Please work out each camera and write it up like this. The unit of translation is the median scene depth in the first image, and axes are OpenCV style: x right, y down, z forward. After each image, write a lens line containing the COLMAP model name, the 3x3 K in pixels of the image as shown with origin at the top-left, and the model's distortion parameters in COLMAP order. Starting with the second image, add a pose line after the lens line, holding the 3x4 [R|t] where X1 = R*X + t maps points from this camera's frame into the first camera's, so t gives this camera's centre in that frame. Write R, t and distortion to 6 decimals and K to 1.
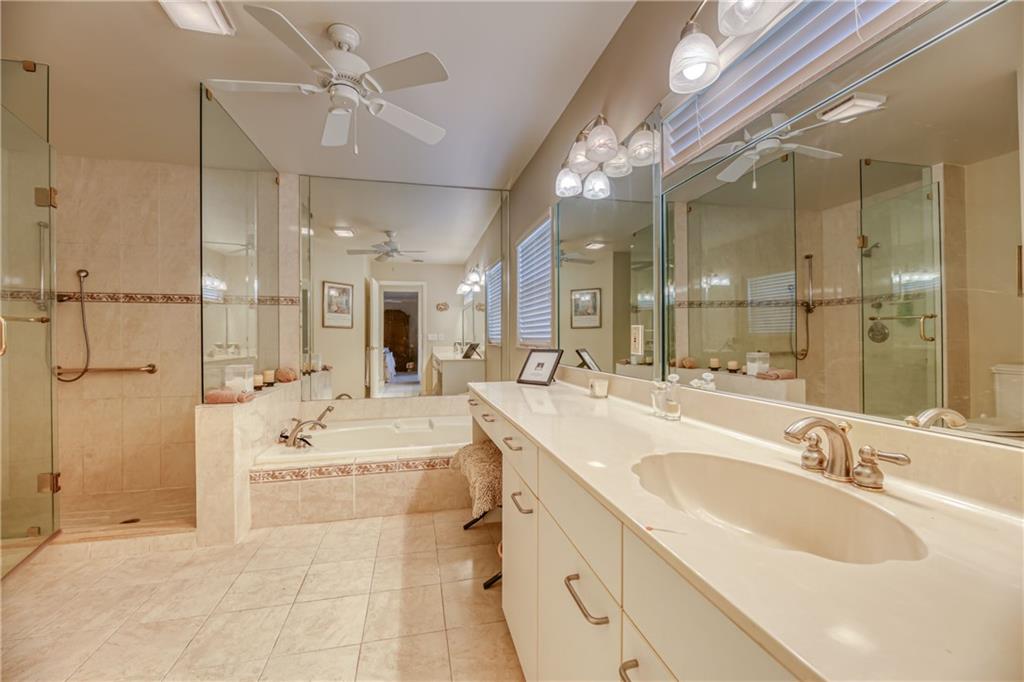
lens RADIAL K [[413.2, 0, 510.2], [0, 413.2, 335.7], [0, 0, 1]] dist [-0.002828, -0.001171]
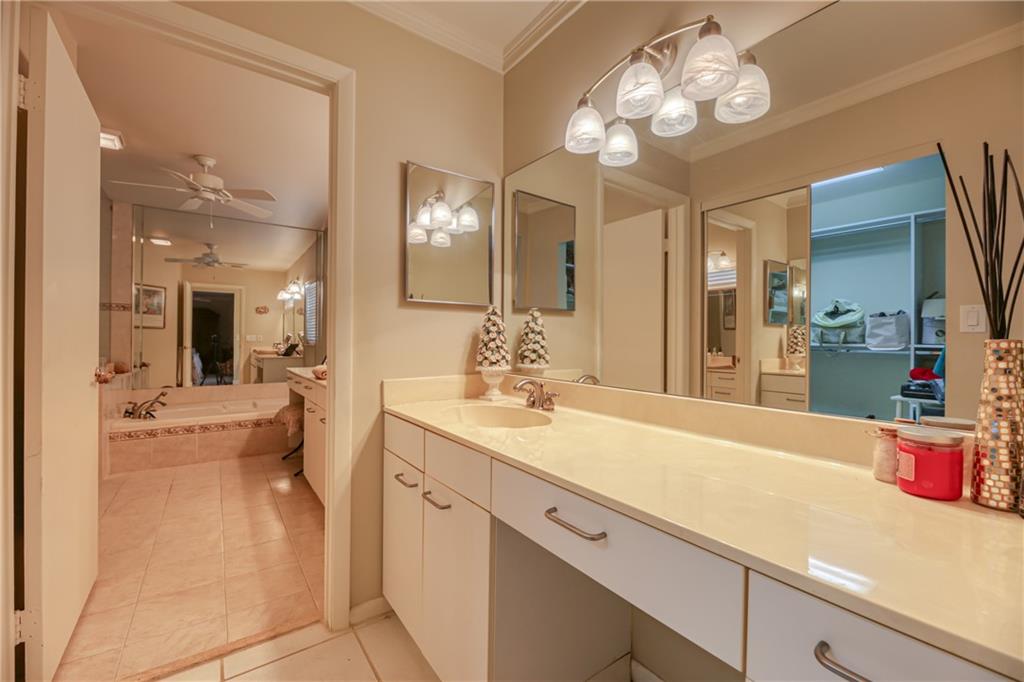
lens RADIAL K [[413.2, 0, 513.6], [0, 413.2, 338.6], [0, 0, 1]] dist [-0.002828, -0.001171]
pose [[0.922877, 0.011734, 0.384916, 0.053490], [-0.012386, 0.999923, -0.000784, -0.004243], [-0.384896, -0.004044, 0.922951, -0.465896]]
